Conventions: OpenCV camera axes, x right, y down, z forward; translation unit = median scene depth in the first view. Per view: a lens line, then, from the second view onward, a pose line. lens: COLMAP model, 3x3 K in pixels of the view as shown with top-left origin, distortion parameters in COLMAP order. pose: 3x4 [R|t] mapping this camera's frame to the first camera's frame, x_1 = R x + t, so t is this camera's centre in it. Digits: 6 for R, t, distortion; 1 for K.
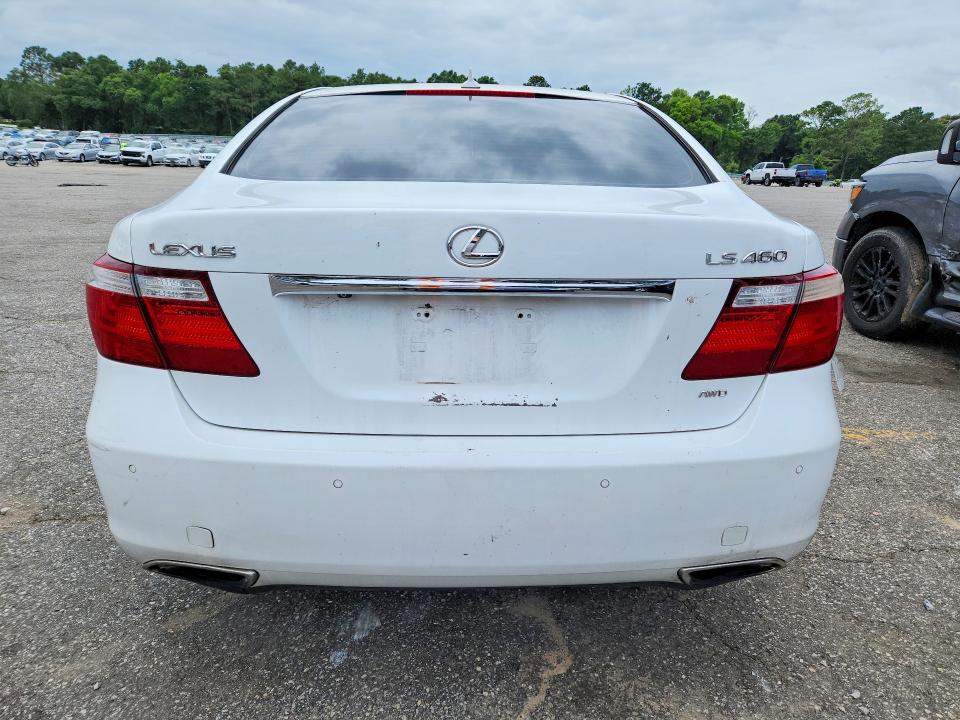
lens RADIAL K [[647.2, 0, 481.5], [0, 647.2, 355.5], [0, 0, 1]] dist [0.053740, -0.046765]
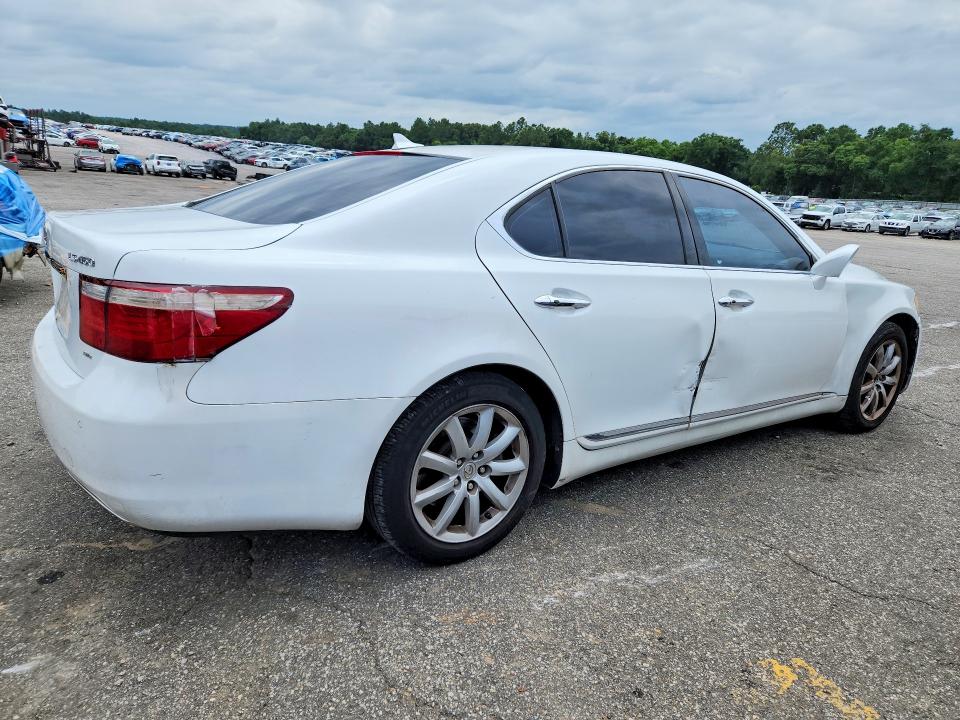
lens RADIAL K [[647.2, 0, 481.5], [0, 647.2, 355.5], [0, 0, 1]] dist [0.053740, -0.046765]
pose [[0.556758, 0.213054, -0.802887, 0.335727], [-0.285591, 0.956724, 0.055834, -0.044920], [0.780037, 0.198212, 0.593510, 0.139717]]
